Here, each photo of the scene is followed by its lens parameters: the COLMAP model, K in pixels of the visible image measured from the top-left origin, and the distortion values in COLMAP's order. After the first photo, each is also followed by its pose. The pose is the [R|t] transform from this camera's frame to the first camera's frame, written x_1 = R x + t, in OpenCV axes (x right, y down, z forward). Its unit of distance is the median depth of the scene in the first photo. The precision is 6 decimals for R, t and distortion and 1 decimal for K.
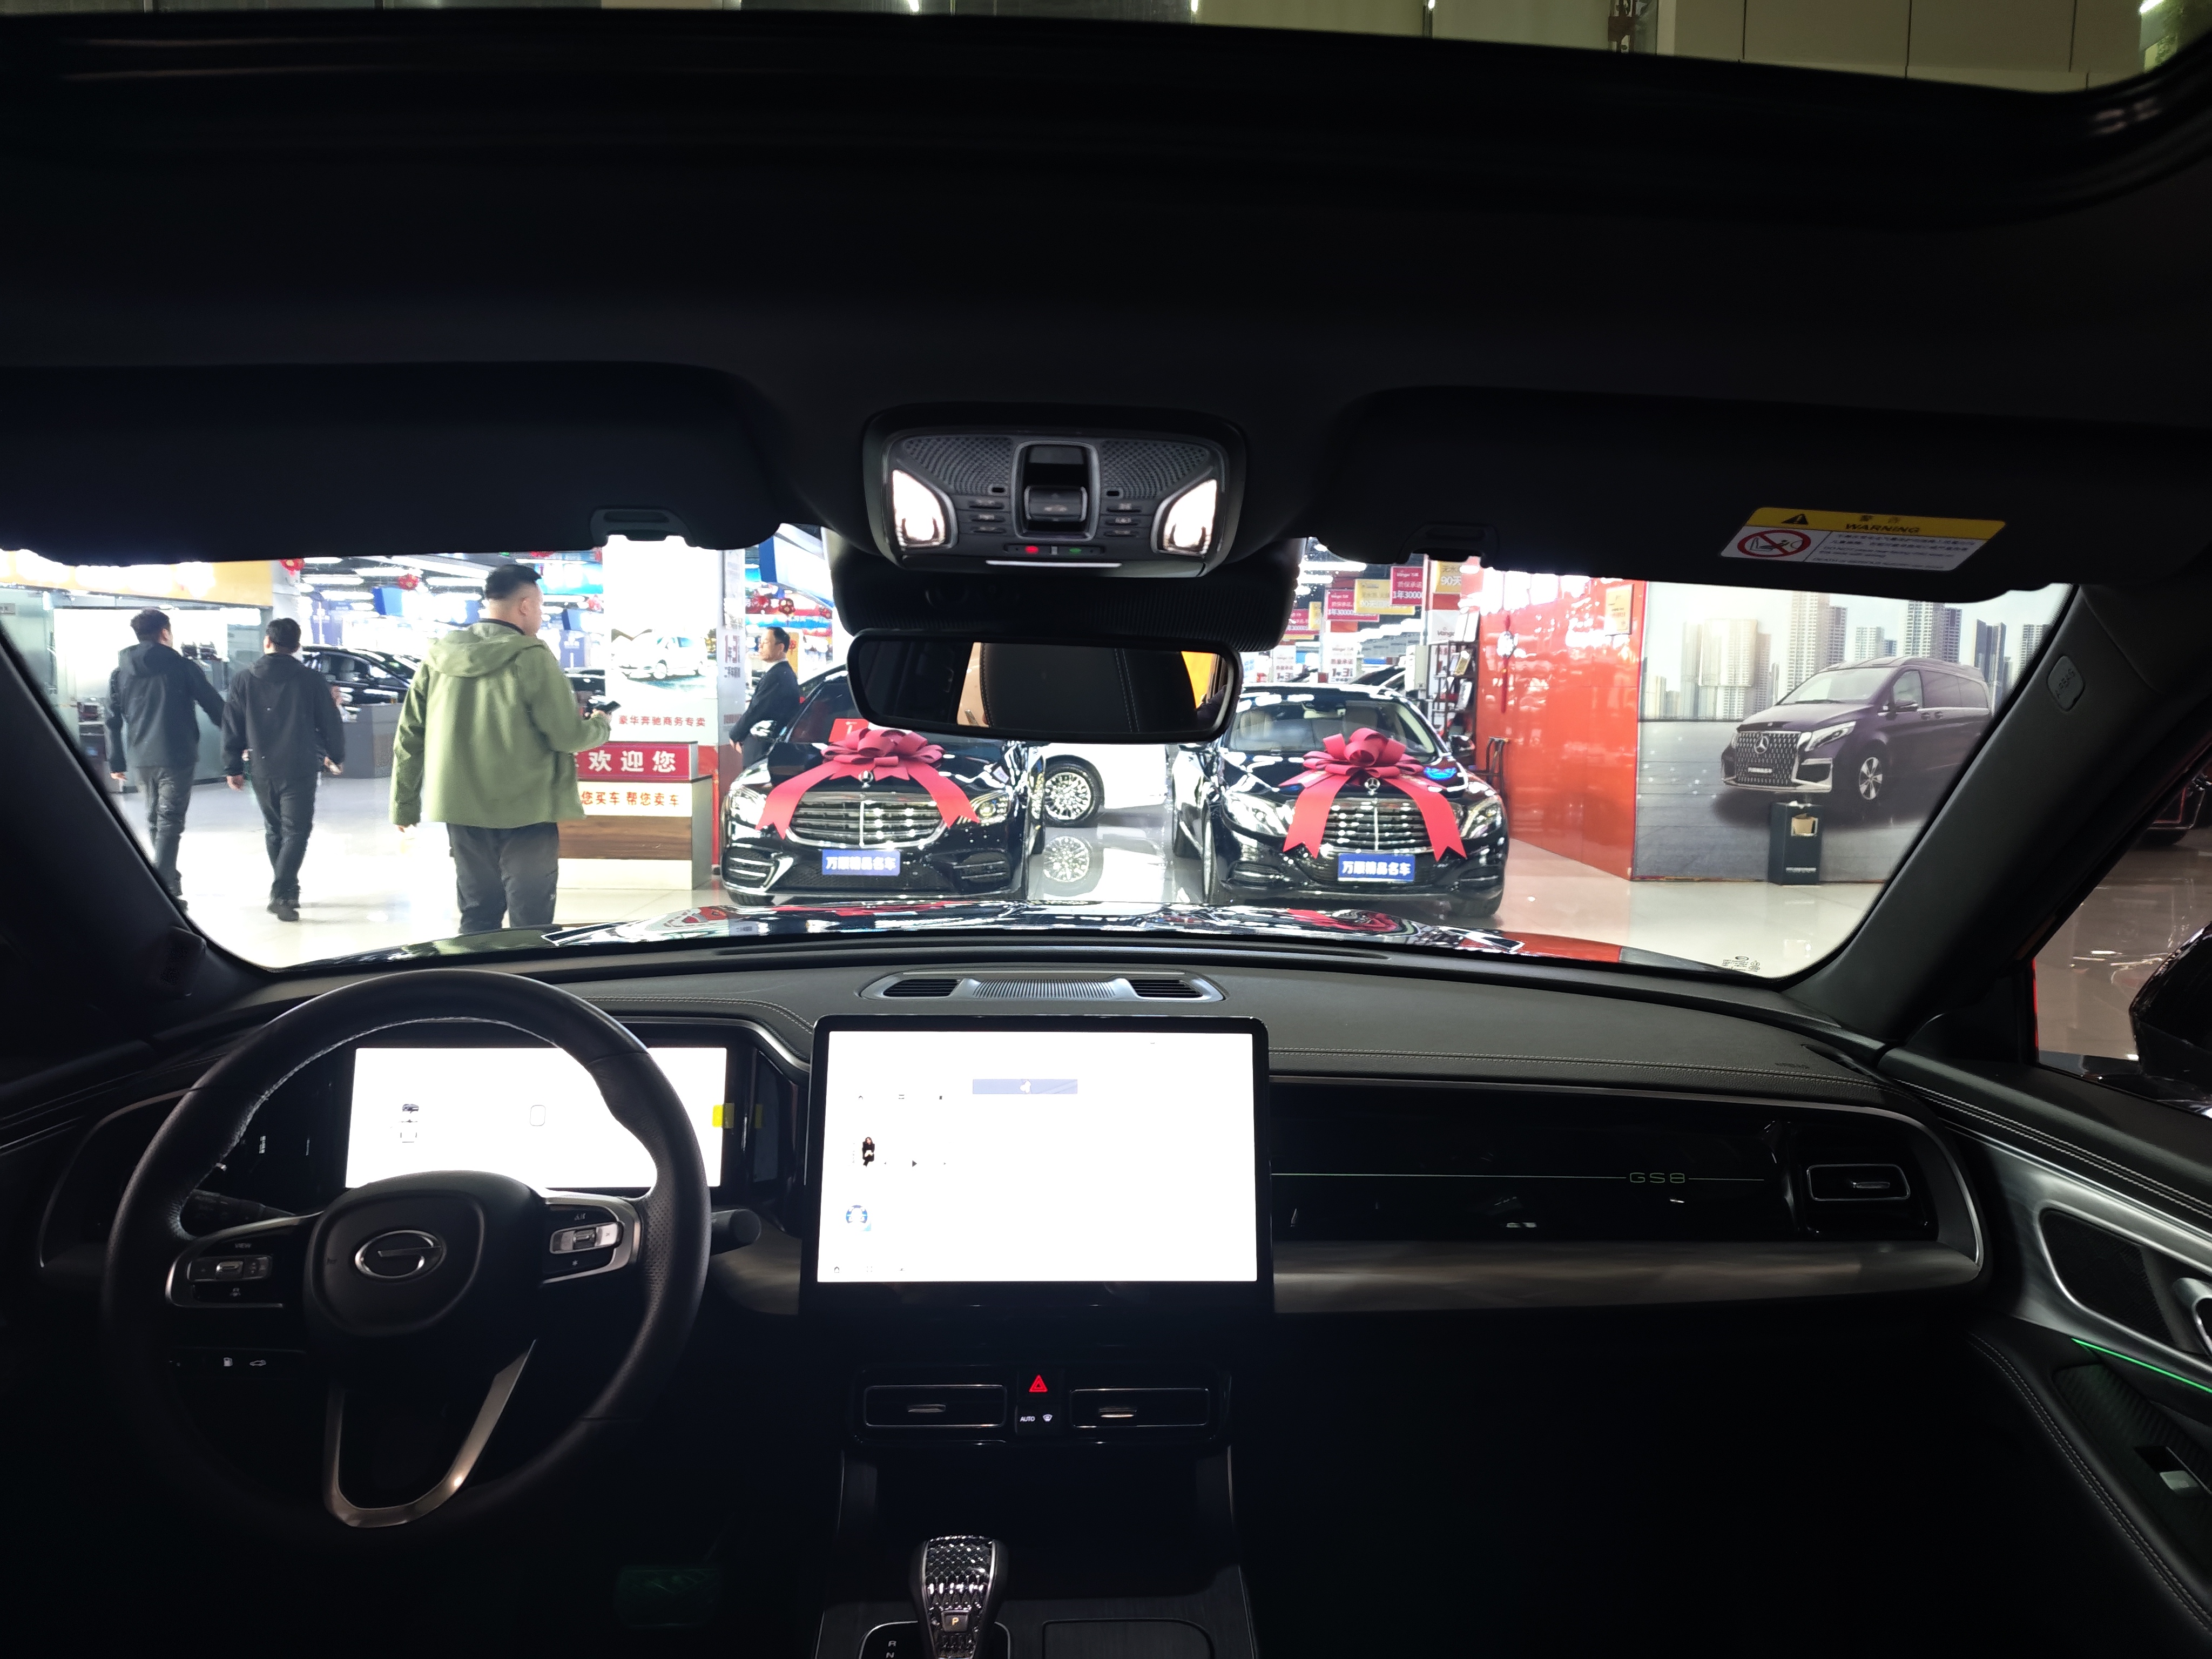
lens RADIAL K [[1473.4, 0, 1130.5], [0, 1473.4, 855.6], [0, 0, 1]] dist [0.086636, -0.157543]
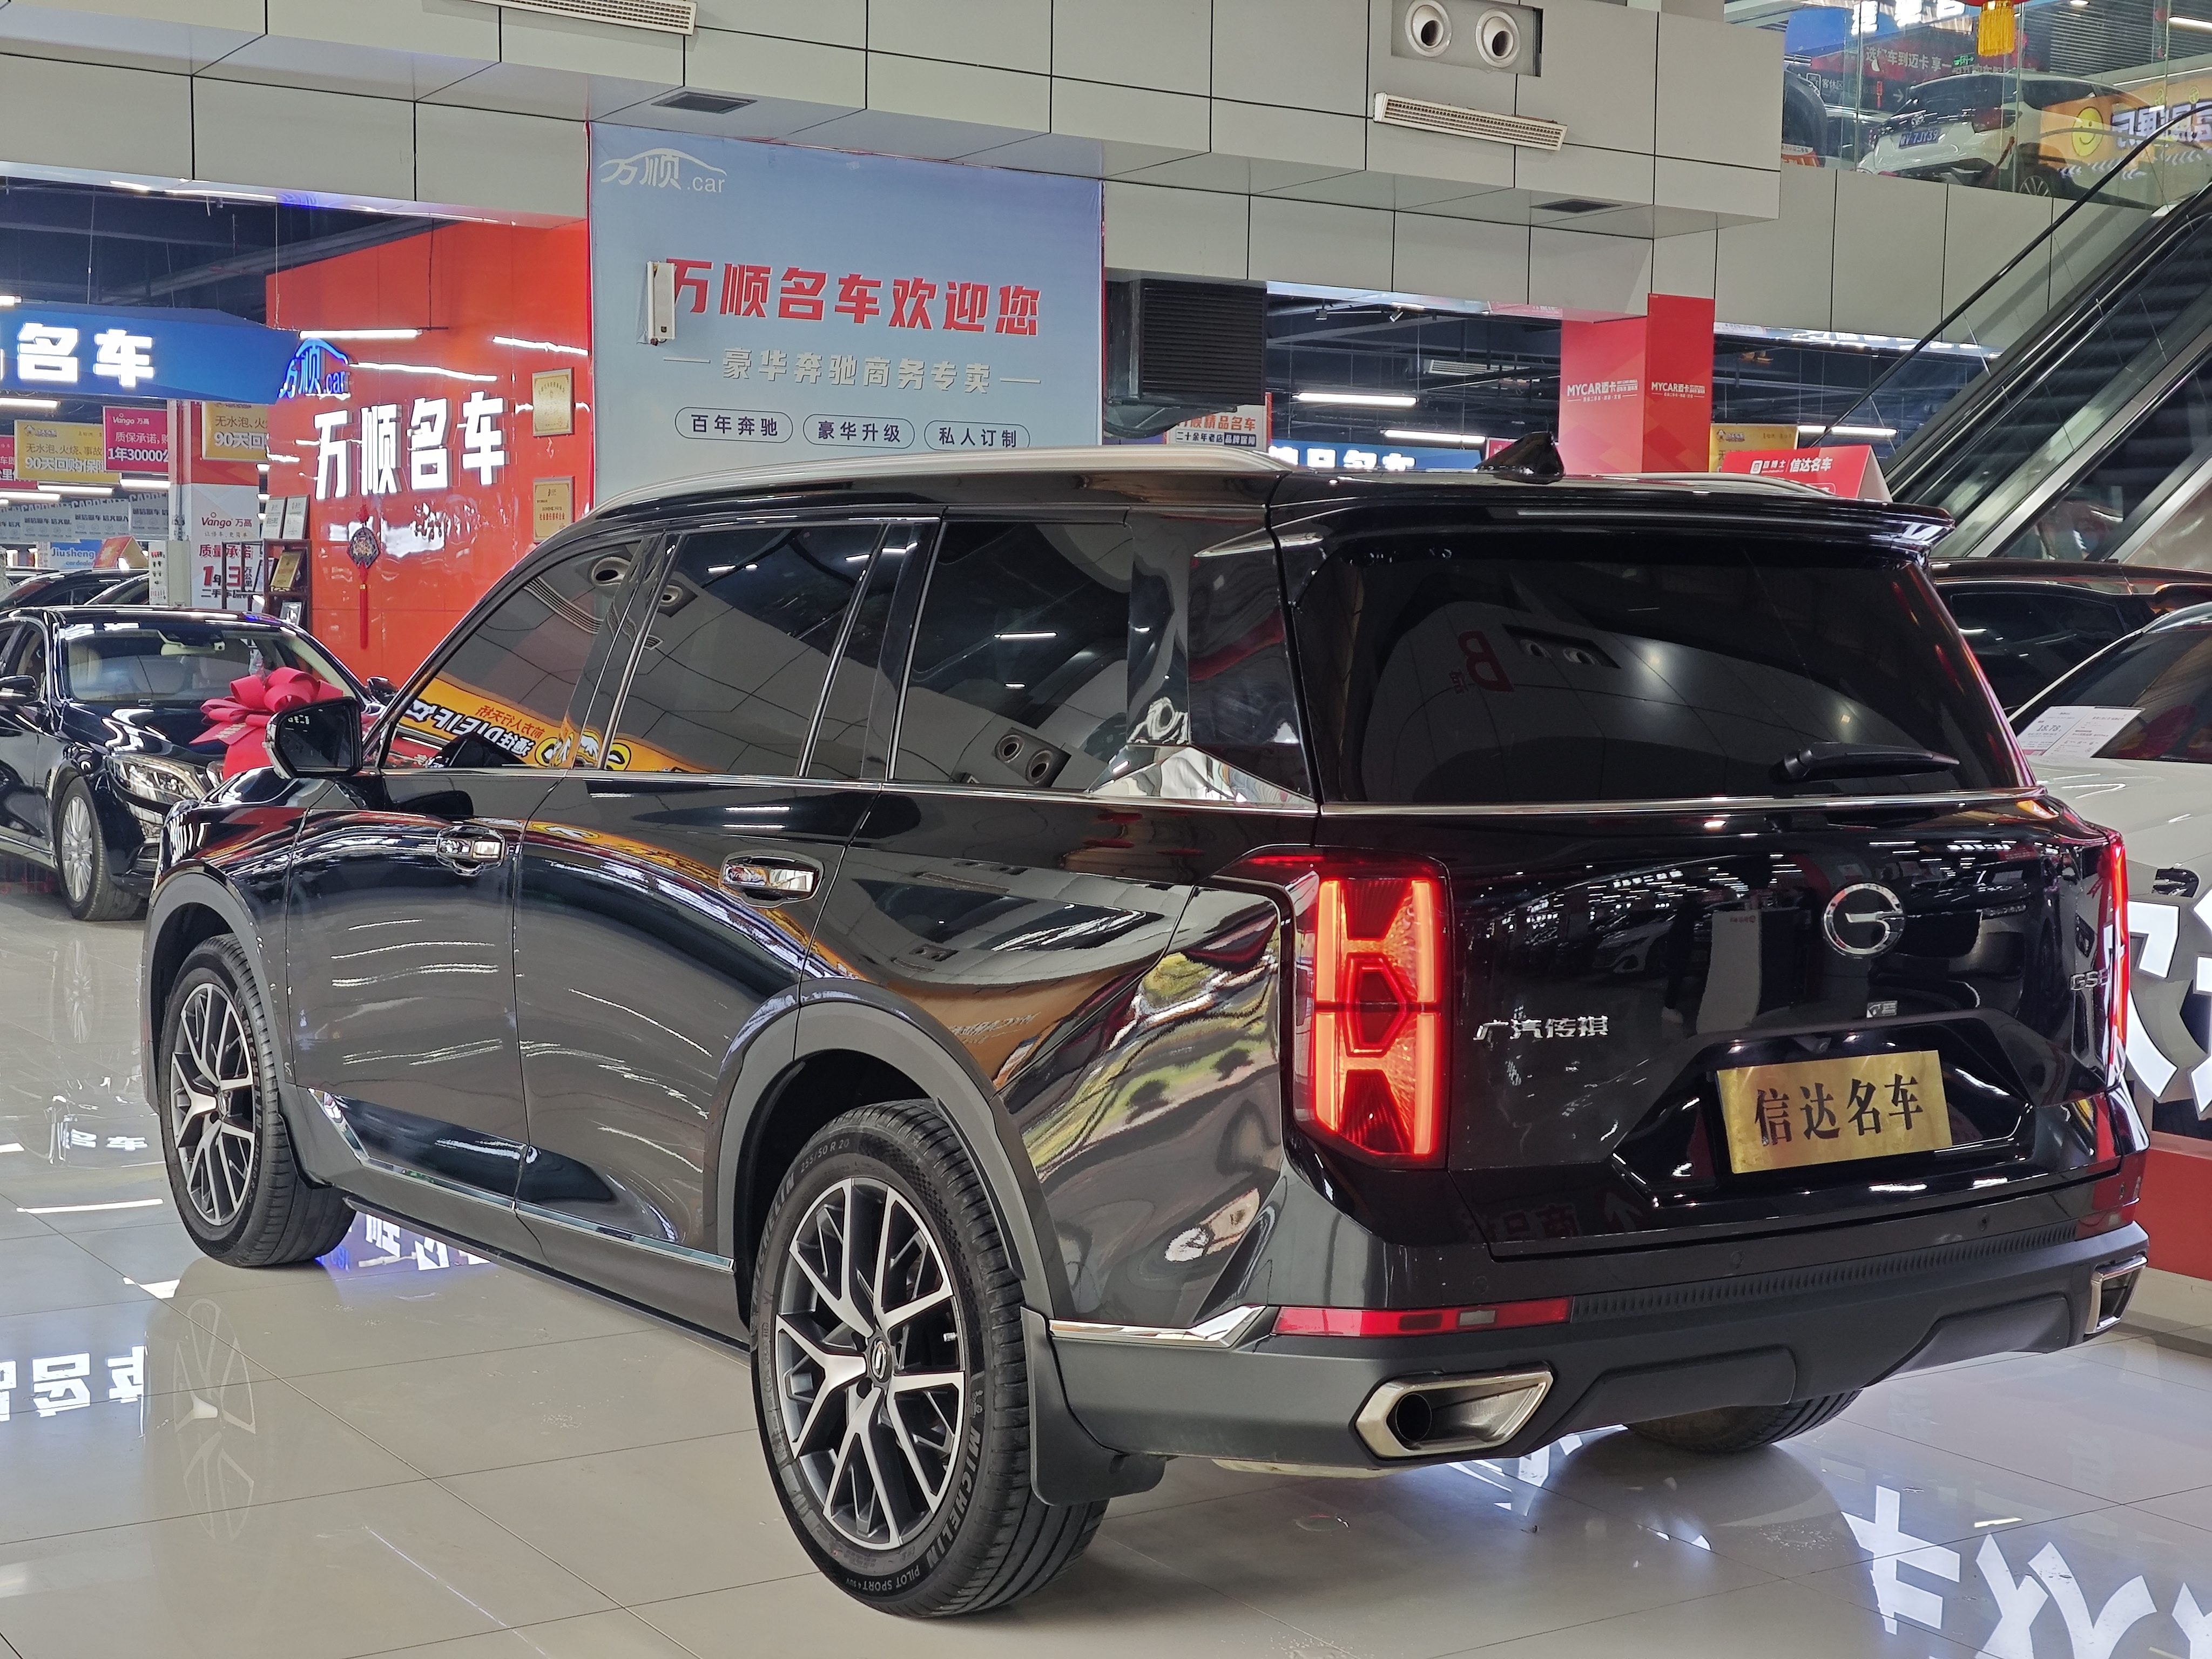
lens RADIAL K [[3245.1, 0, 1106.0], [0, 3245.1, 829.5], [0, 0, 1]] dist [0.186874, -0.551107]
pose [[0.846208, -0.040990, 0.531273, -0.330348], [0.064108, 0.997626, -0.025140, 0.056006], [-0.528982, 0.055332, 0.846827, -0.550870]]
